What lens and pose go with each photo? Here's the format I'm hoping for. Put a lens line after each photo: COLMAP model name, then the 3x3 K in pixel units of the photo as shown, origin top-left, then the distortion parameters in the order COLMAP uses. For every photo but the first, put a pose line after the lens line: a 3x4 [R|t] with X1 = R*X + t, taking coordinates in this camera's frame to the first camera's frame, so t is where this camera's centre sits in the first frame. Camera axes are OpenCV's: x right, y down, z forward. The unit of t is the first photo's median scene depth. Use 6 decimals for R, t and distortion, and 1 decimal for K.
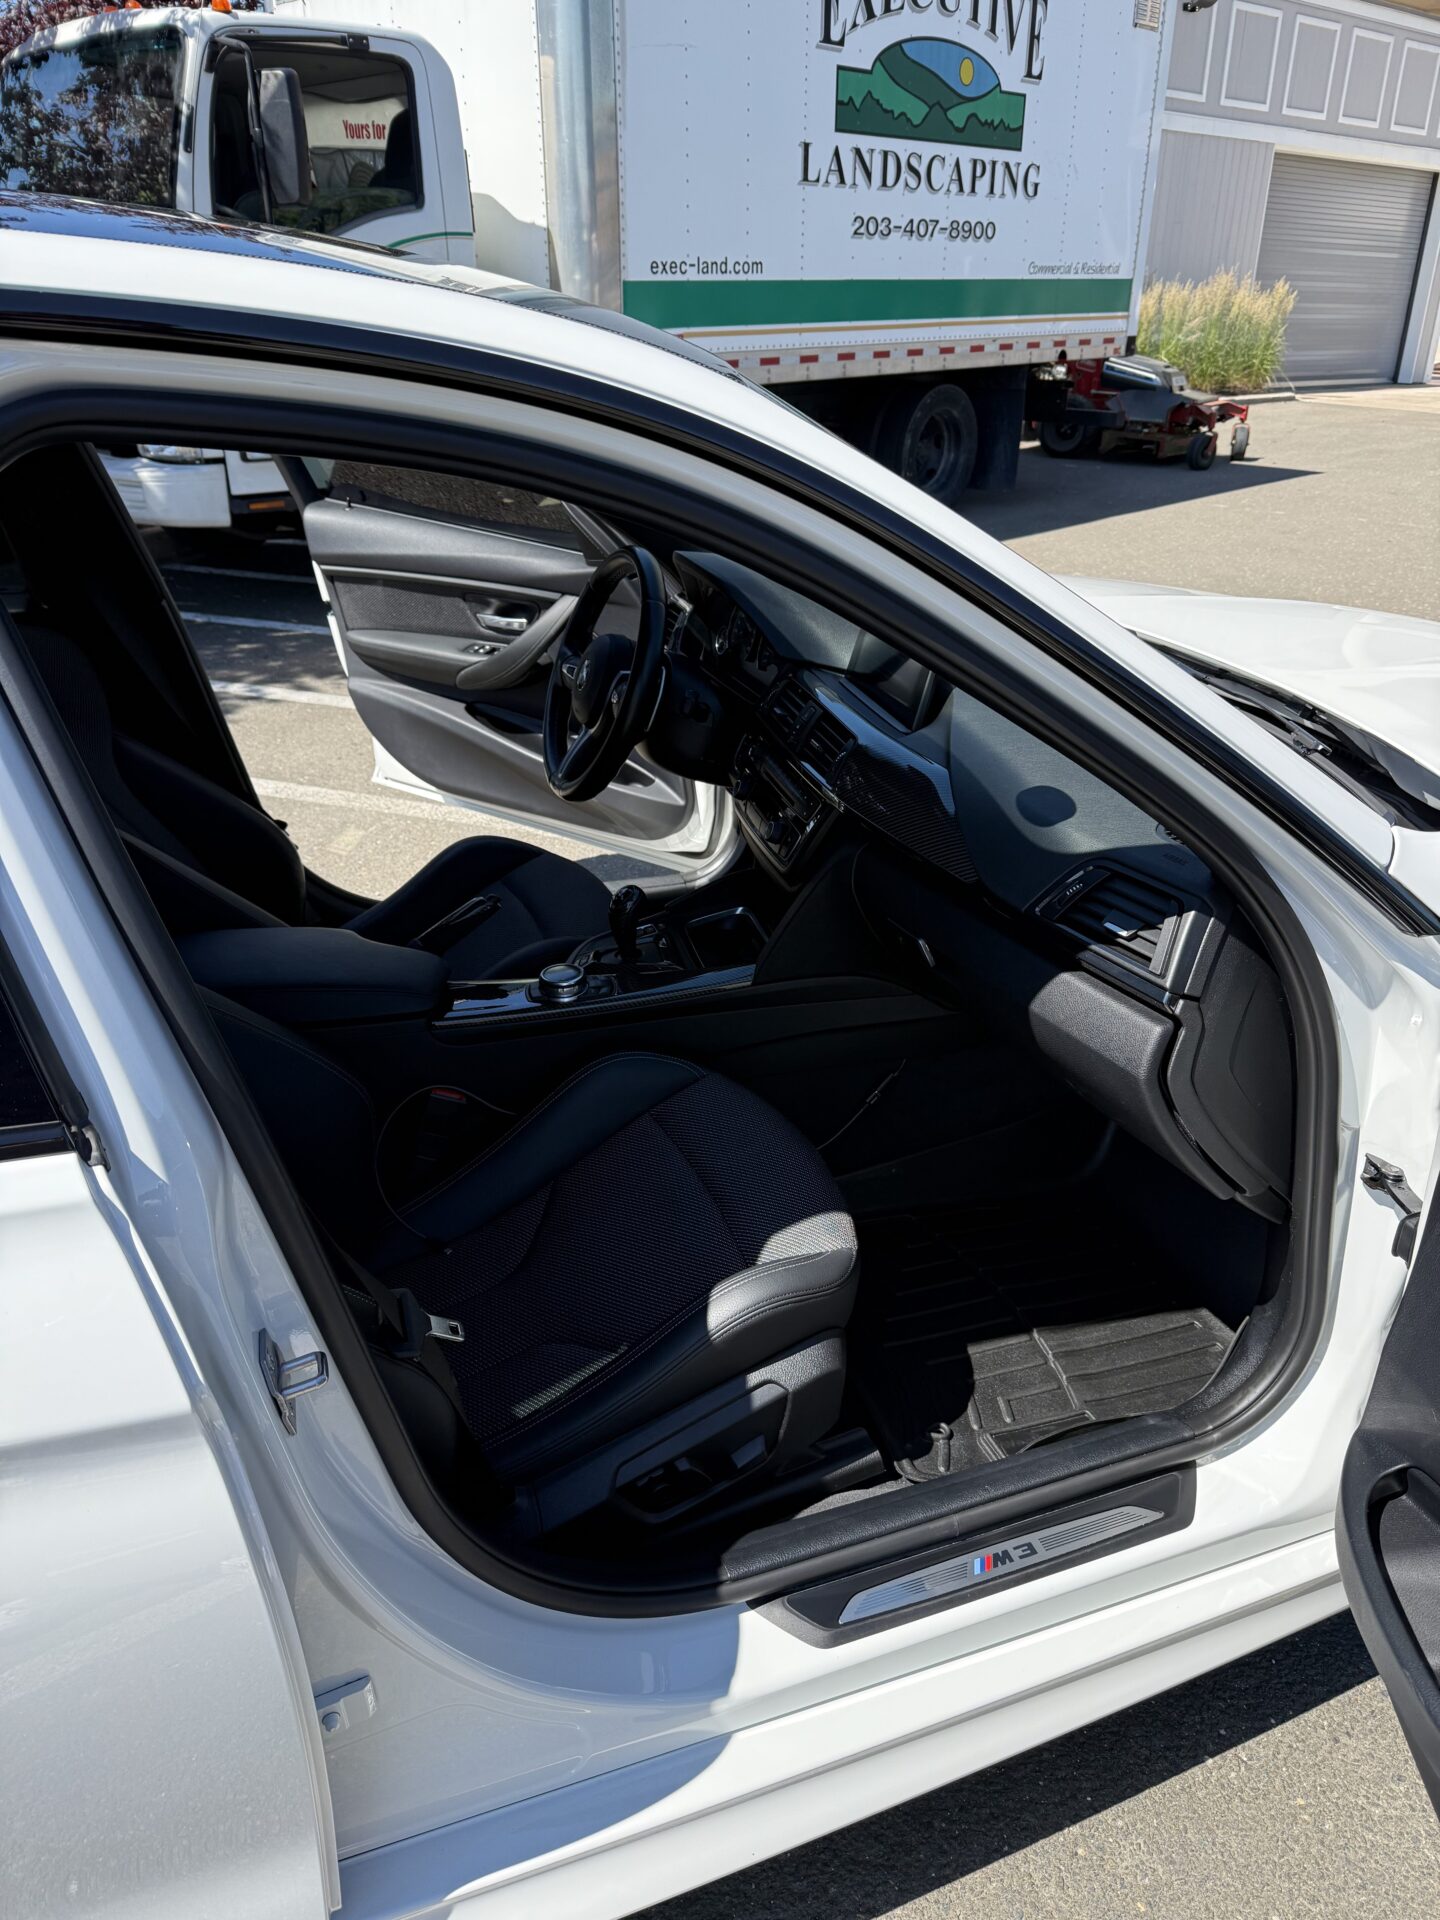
lens RADIAL K [[1327.5, 0, 719.2], [0, 1327.5, 941.5], [0, 0, 1]] dist [-0.029327, 0.008680]
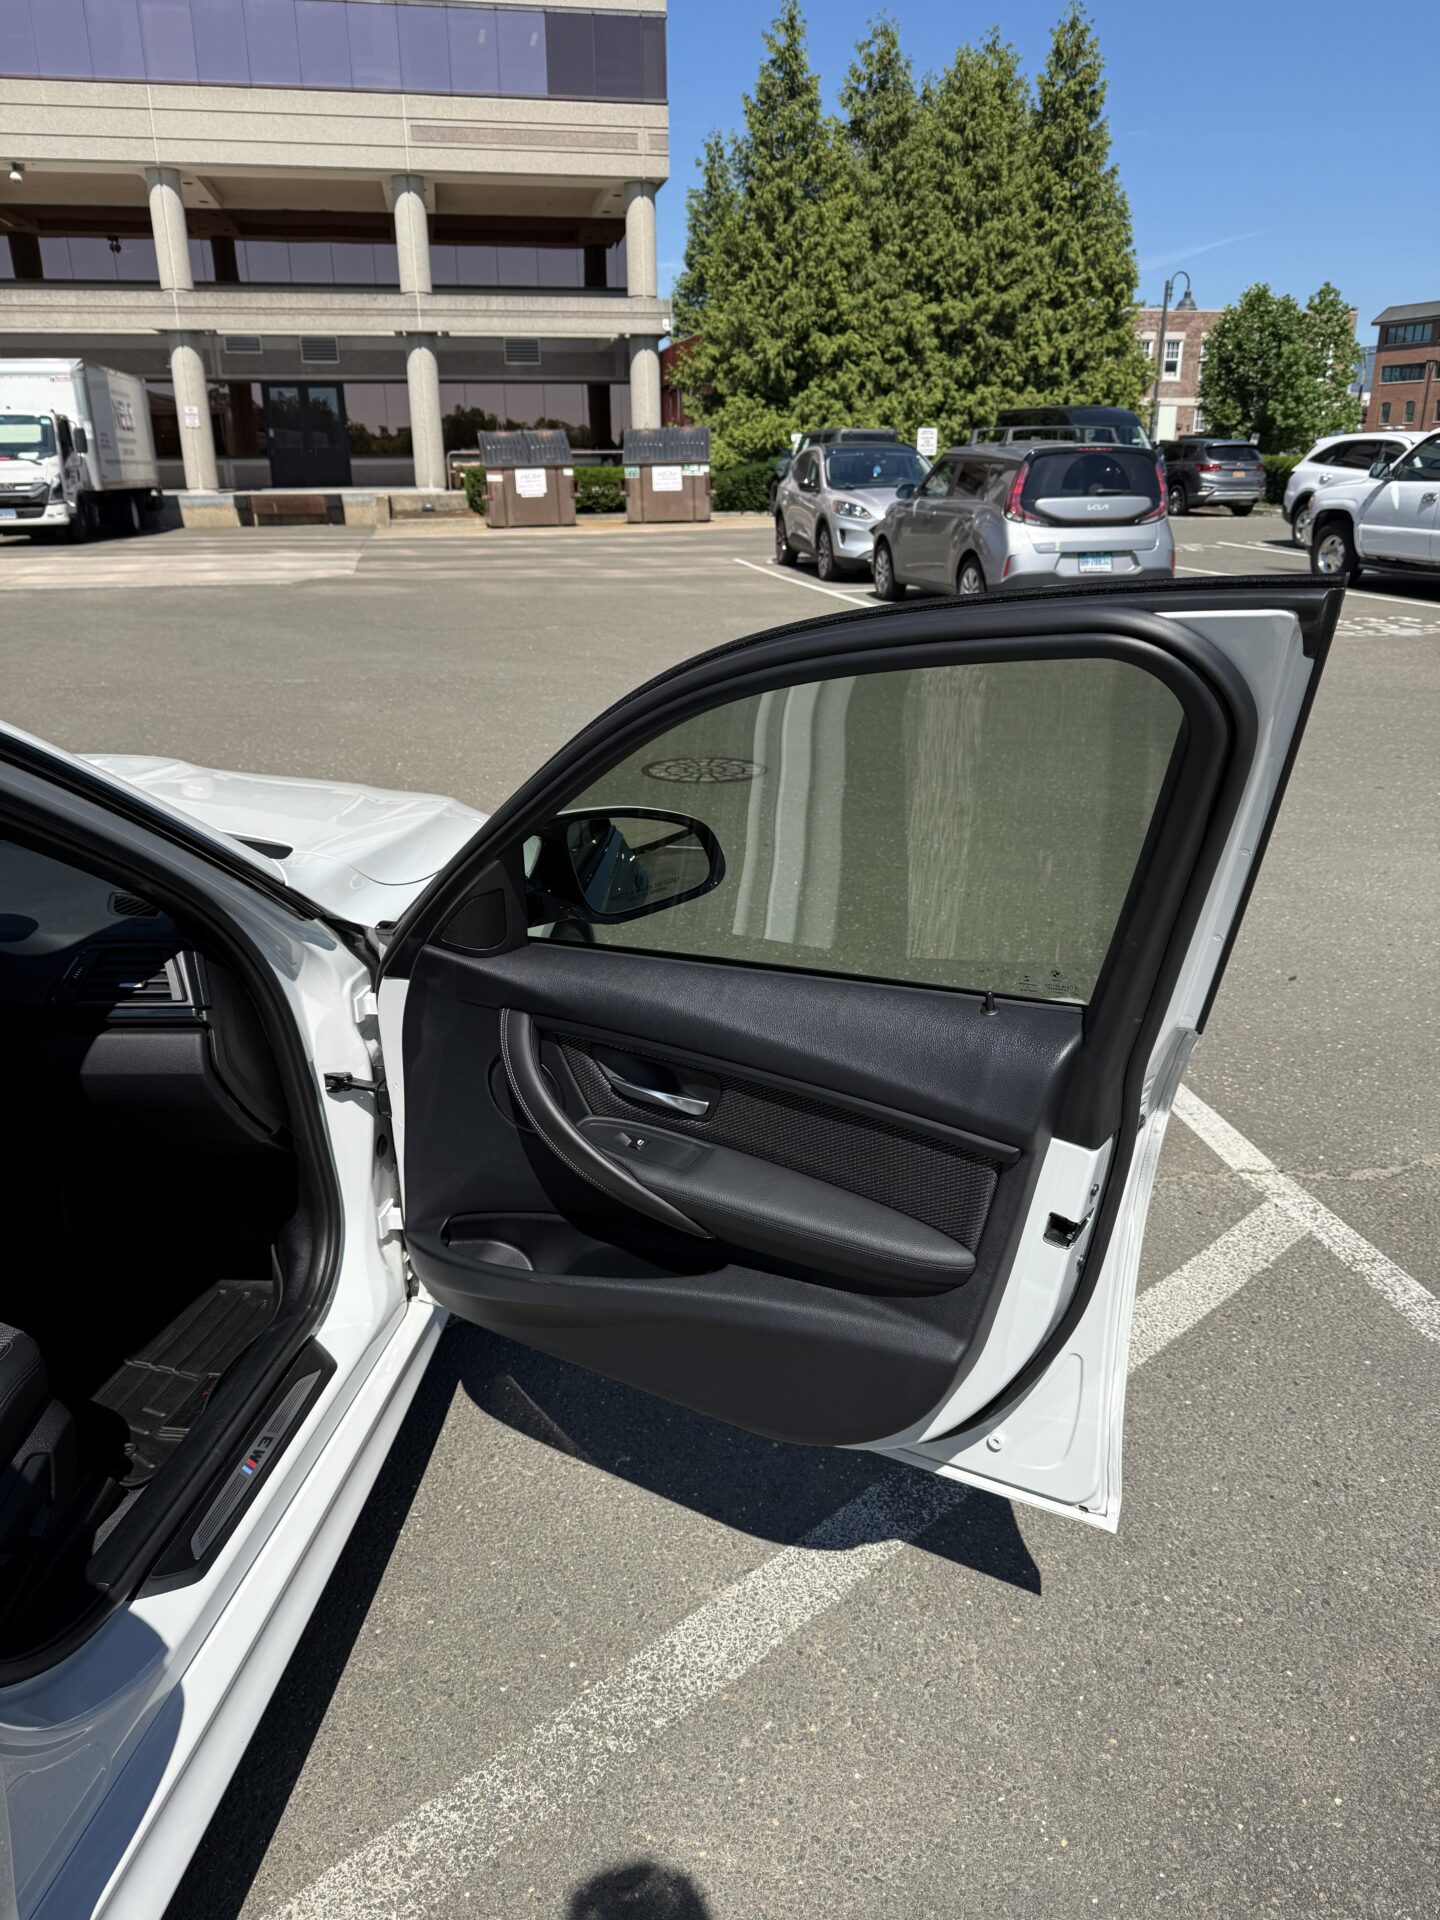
lens RADIAL K [[1327.5, 0, 716.1], [0, 1327.5, 973.6], [0, 0, 1]] dist [-0.029327, 0.008680]
pose [[0.463821, -0.312843, 0.828854, -0.515949], [0.376658, 0.916444, 0.135128, 0.021535], [-0.801872, 0.249520, 0.542901, -0.204179]]
